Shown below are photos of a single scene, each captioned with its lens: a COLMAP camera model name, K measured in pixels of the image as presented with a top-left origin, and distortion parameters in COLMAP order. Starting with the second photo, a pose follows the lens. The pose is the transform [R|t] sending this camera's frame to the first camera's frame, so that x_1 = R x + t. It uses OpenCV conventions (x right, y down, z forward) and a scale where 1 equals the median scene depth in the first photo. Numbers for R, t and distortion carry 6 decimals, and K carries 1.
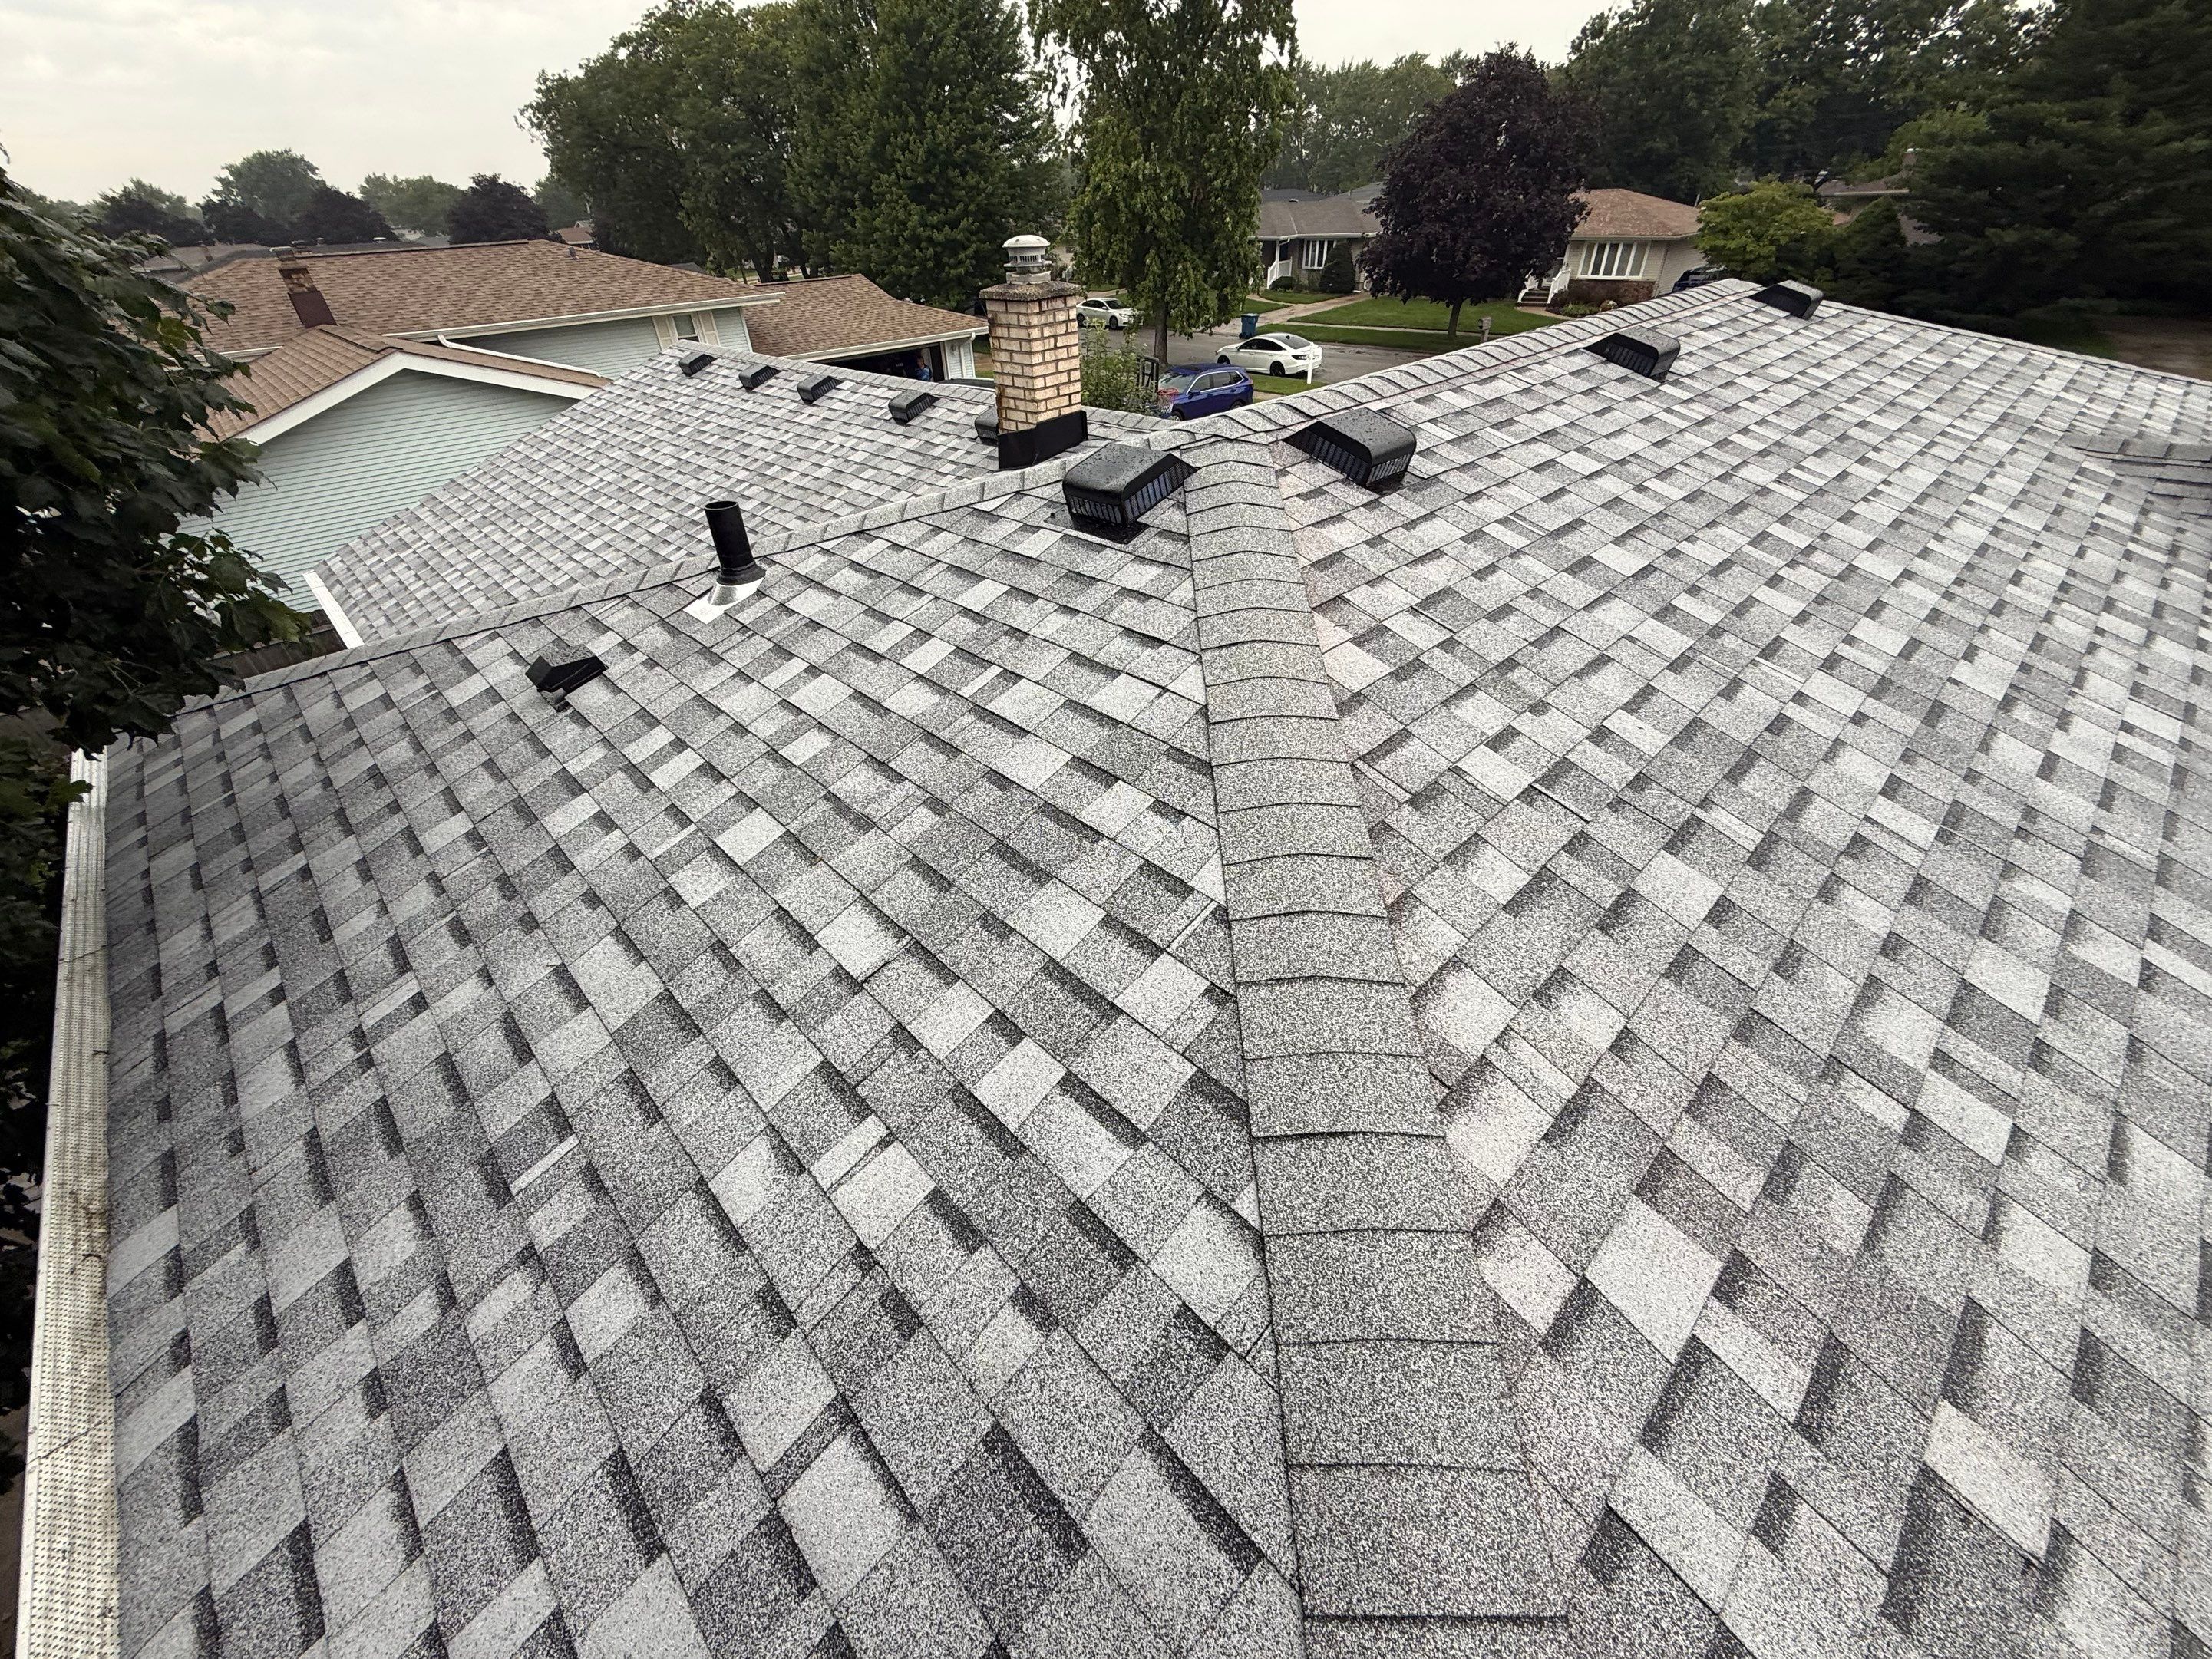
lens RADIAL K [[876.8, 0, 1098.2], [0, 876.8, 830.2], [0, 0, 1]] dist [-0.000659, -0.000390]
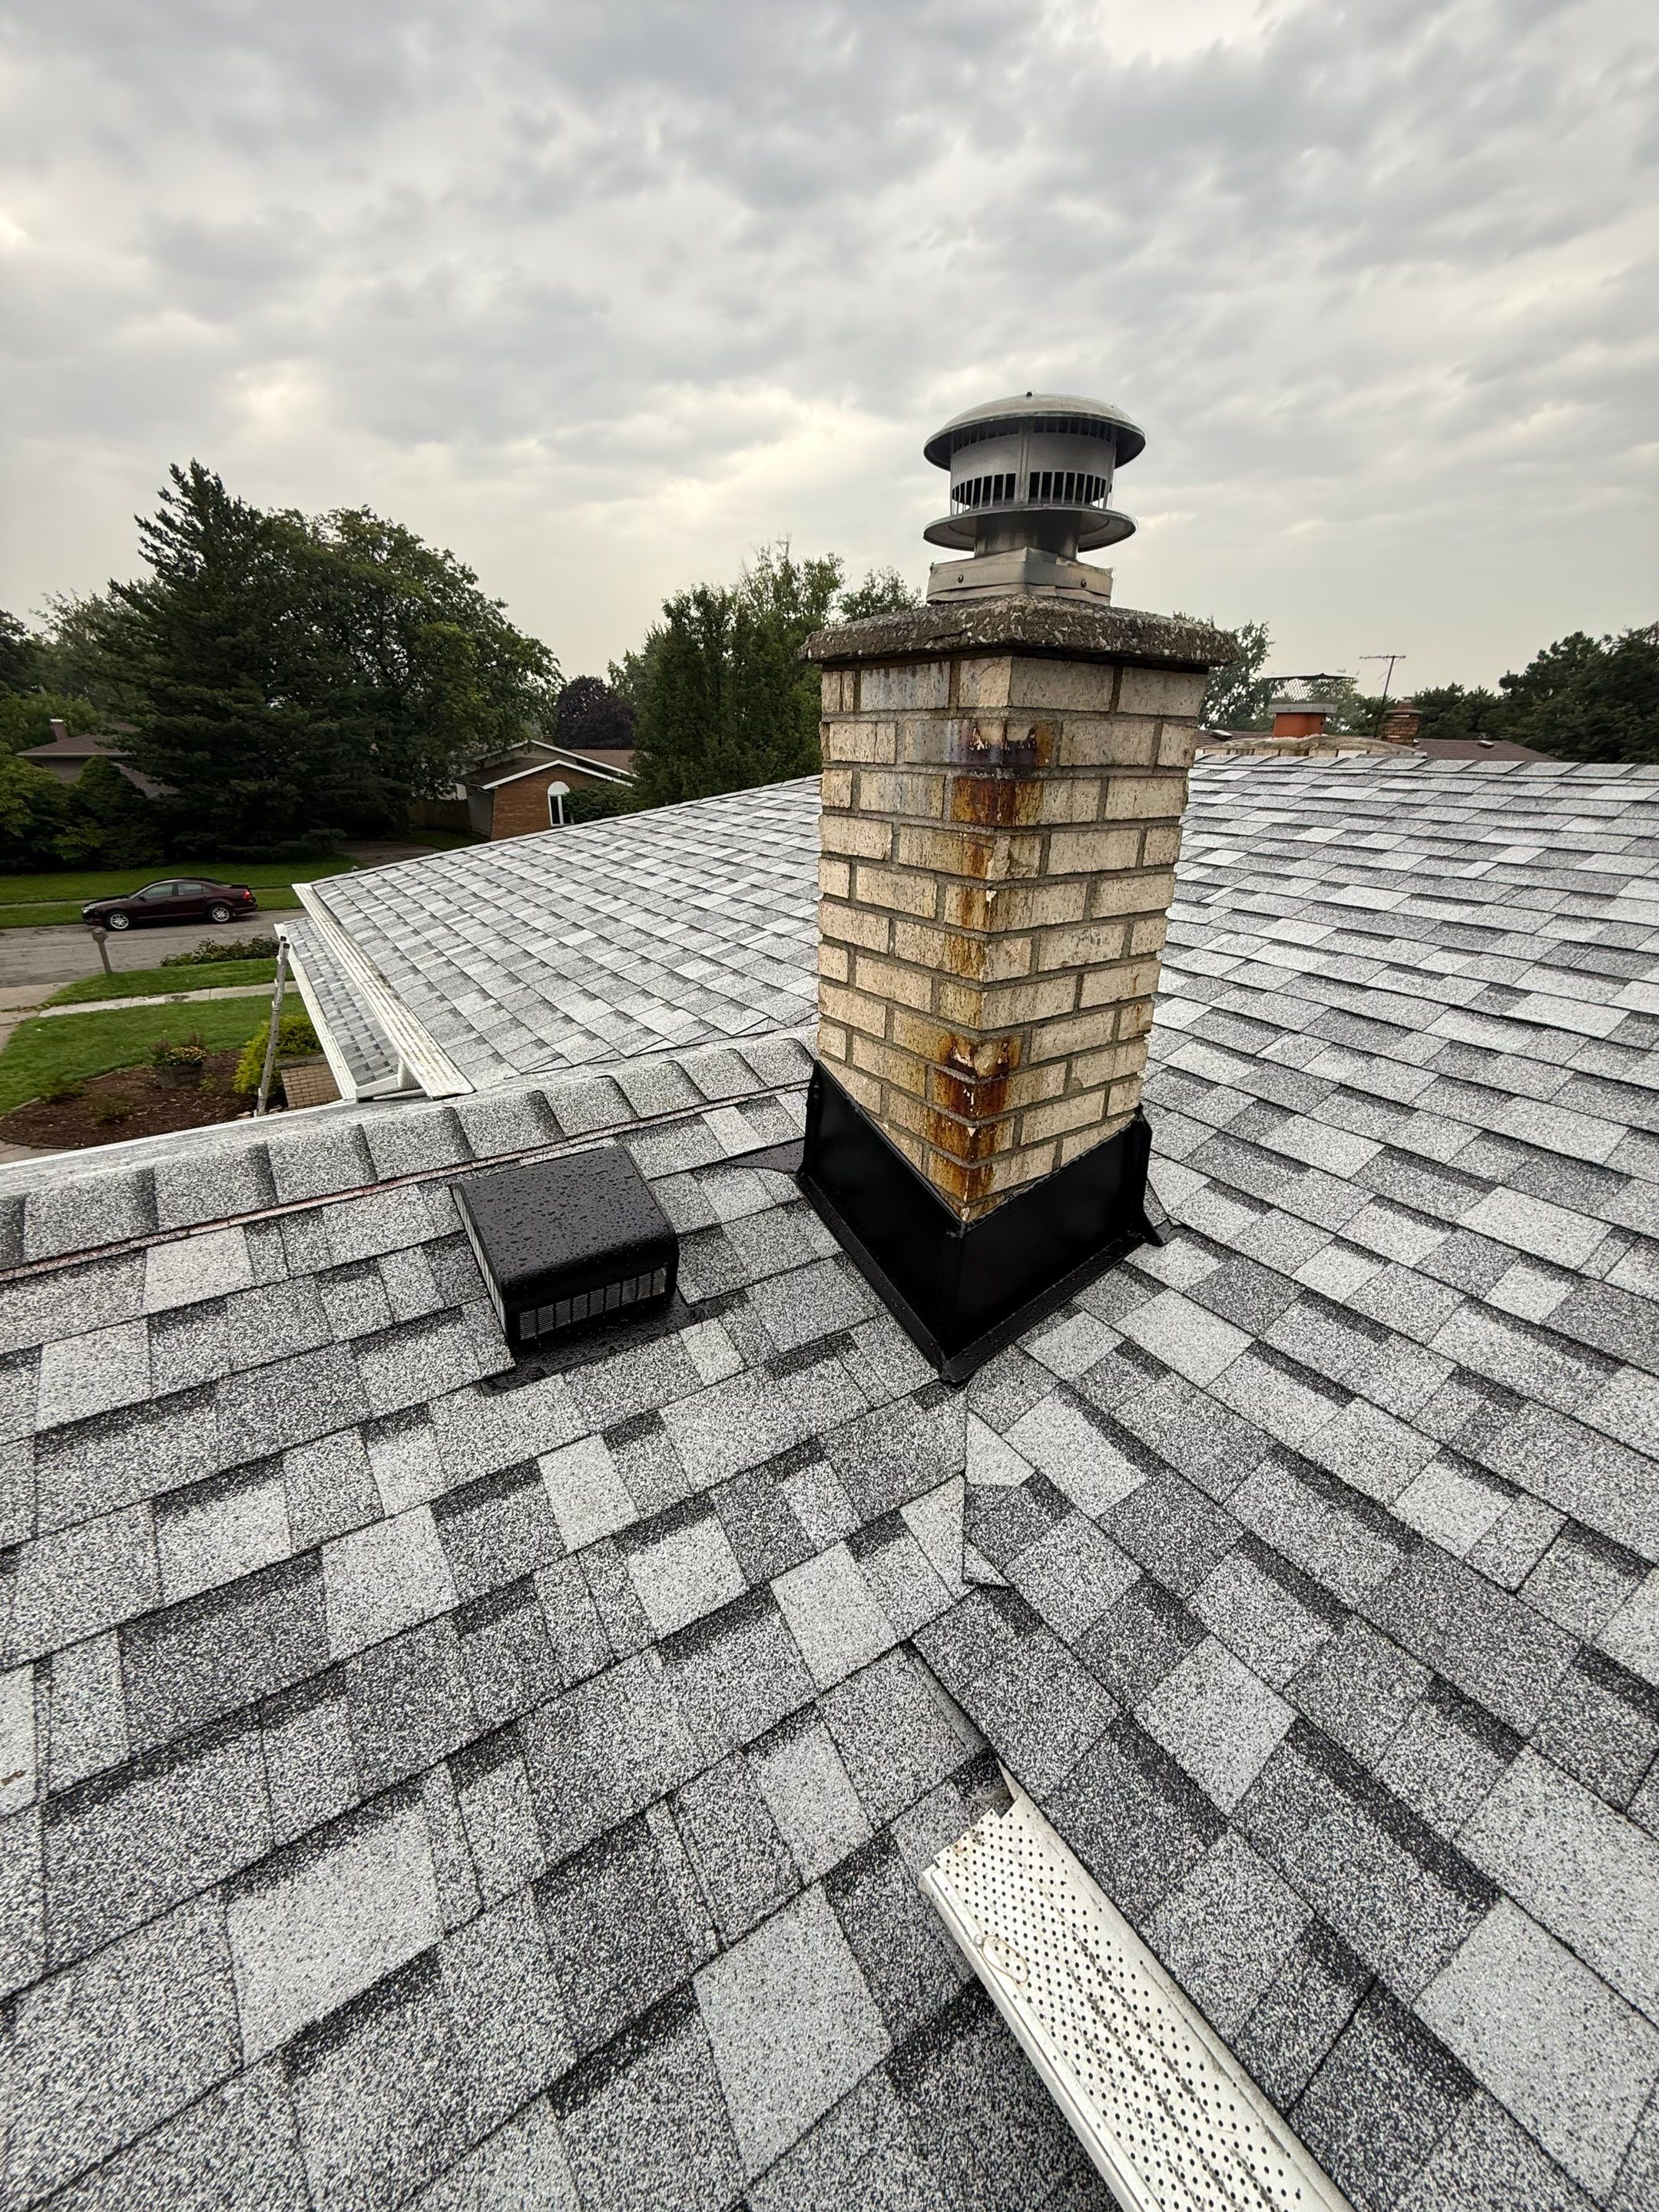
lens RADIAL K [[876.9, 0, 825.8], [0, 876.9, 1102.8], [0, 0, 1]] dist [-0.000659, -0.000390]
pose [[0.171273, -0.330631, 0.928089, -0.258788], [0.563141, 0.805810, 0.183145, -0.440216], [-0.808417, 0.491277, 0.324205, 0.768058]]
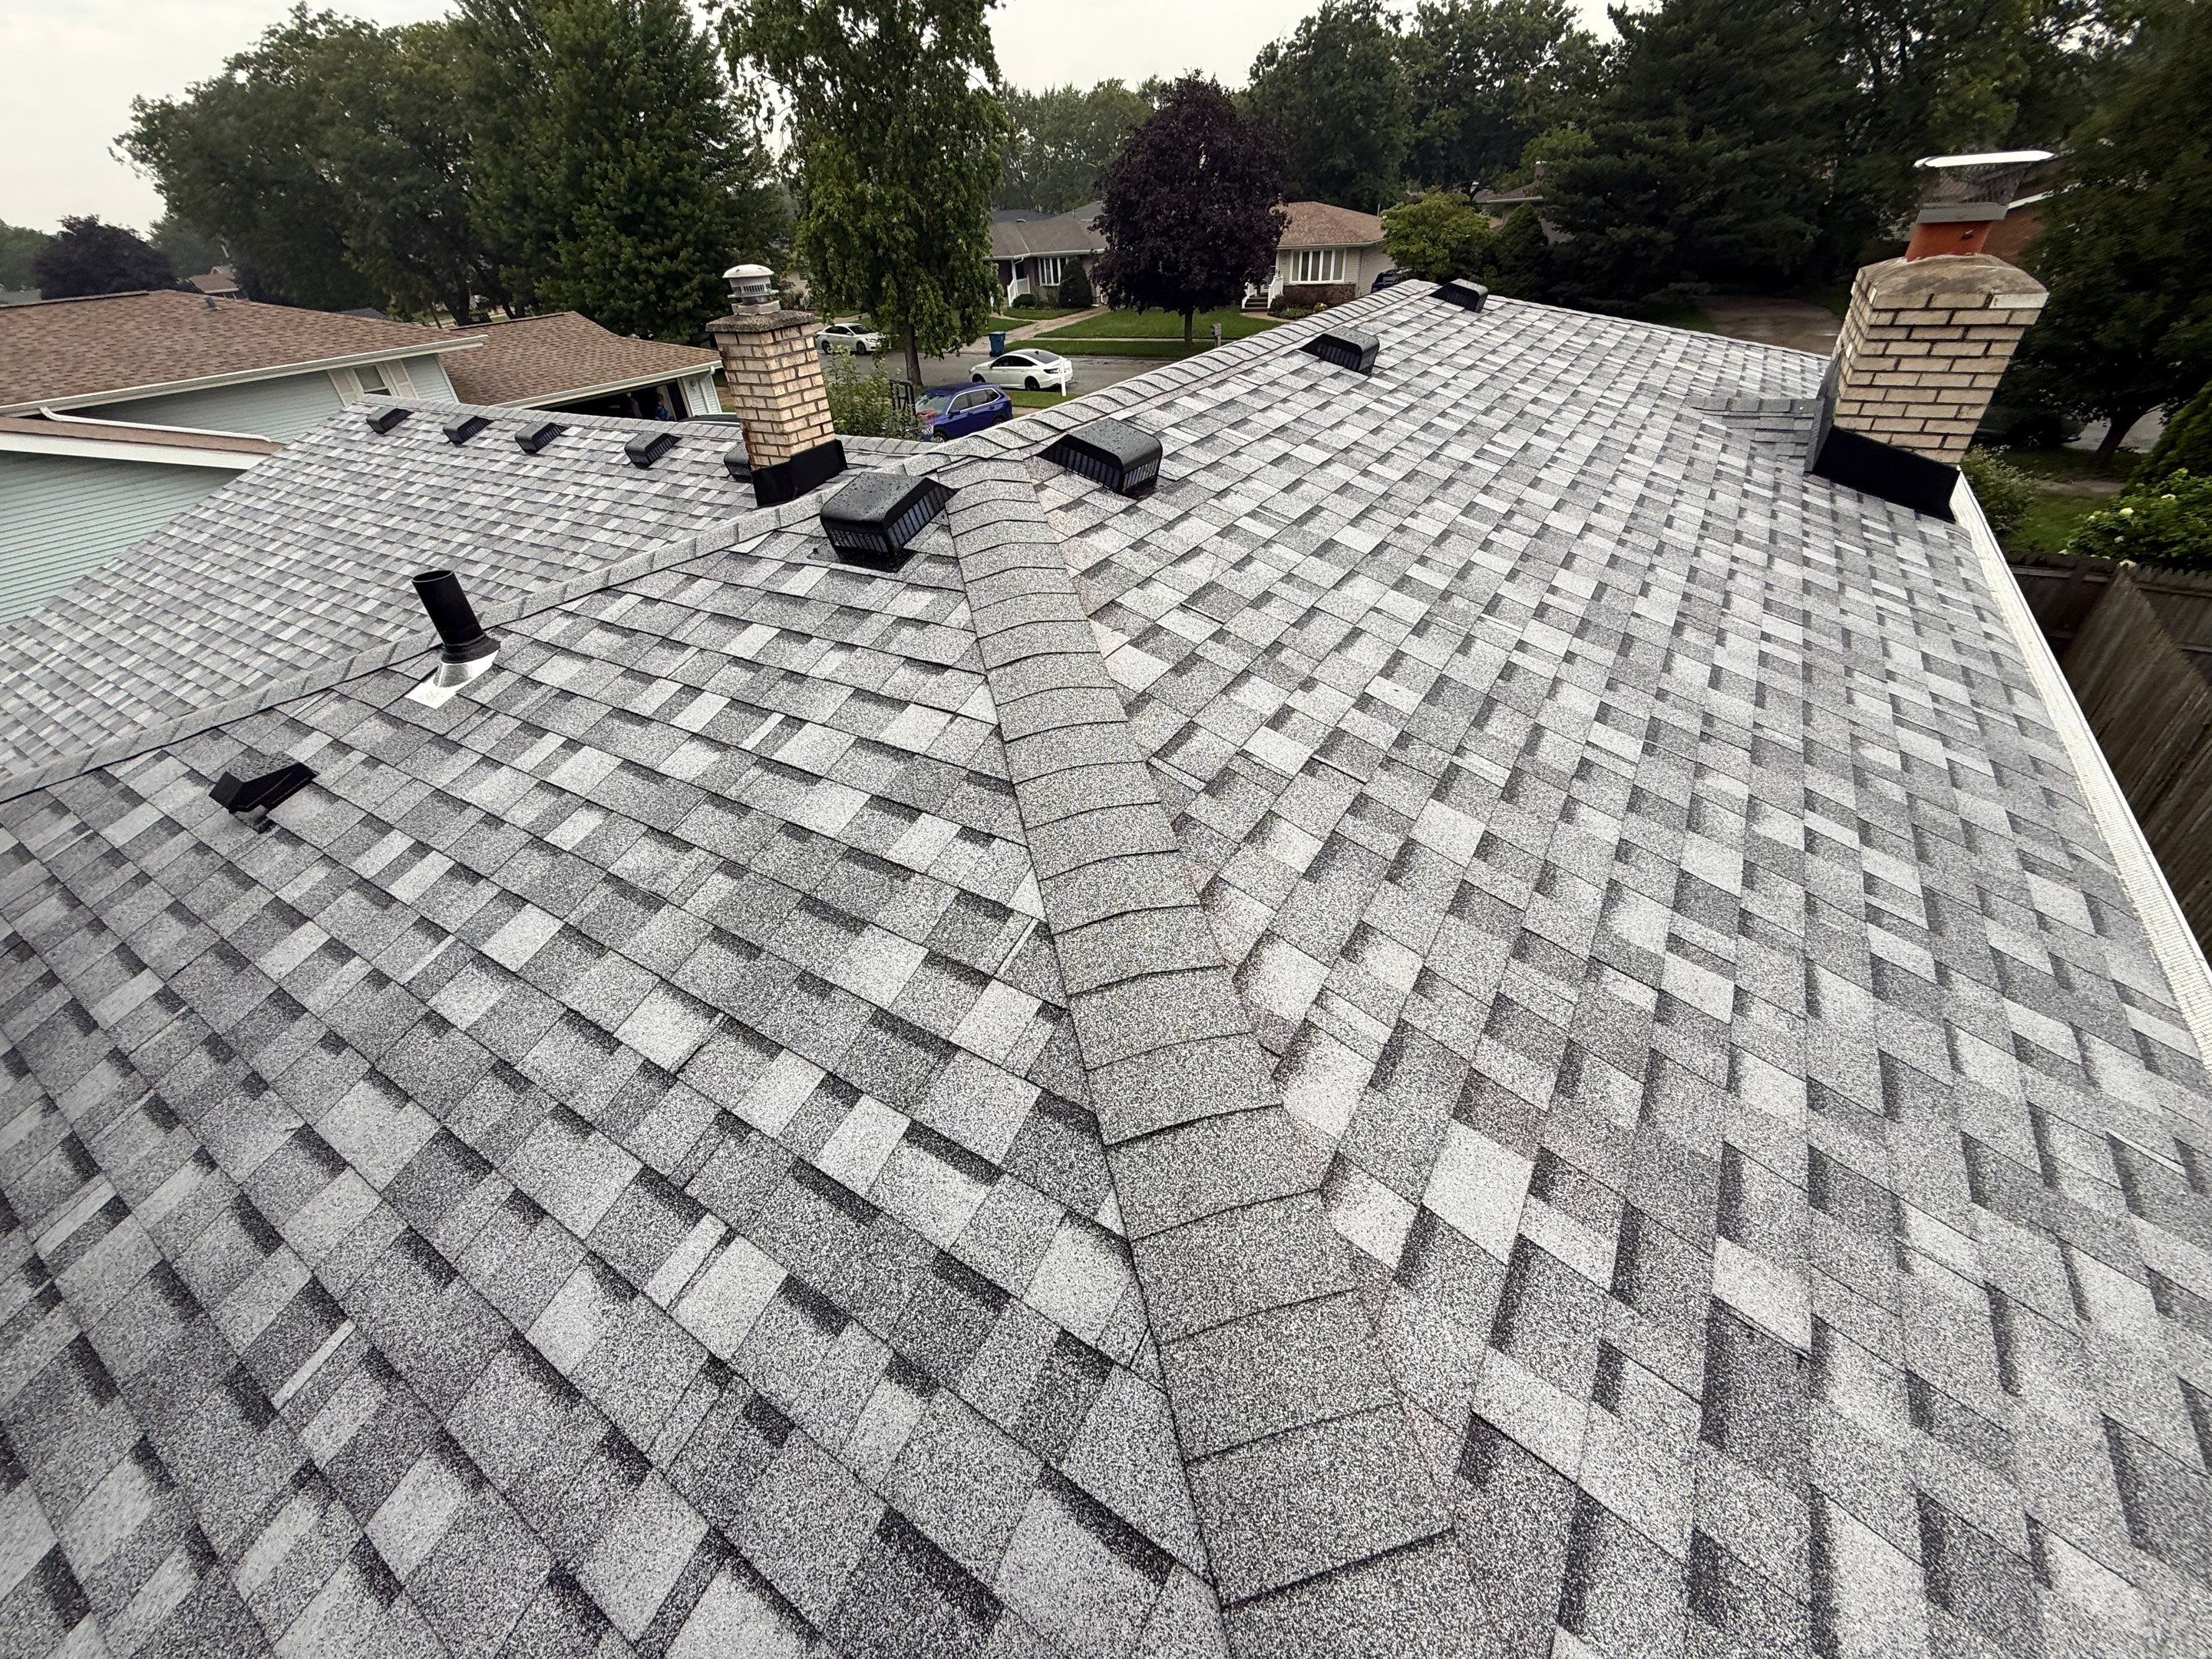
lens RADIAL K [[876.8, 0, 1097.9], [0, 876.8, 830.1], [0, 0, 1]] dist [-0.000659, -0.000390]
pose [[0.968539, -0.159759, 0.190810, 0.006239], [0.162880, 0.986646, -0.000685, -0.001404], [-0.188153, 0.031743, 0.981627, 0.000768]]
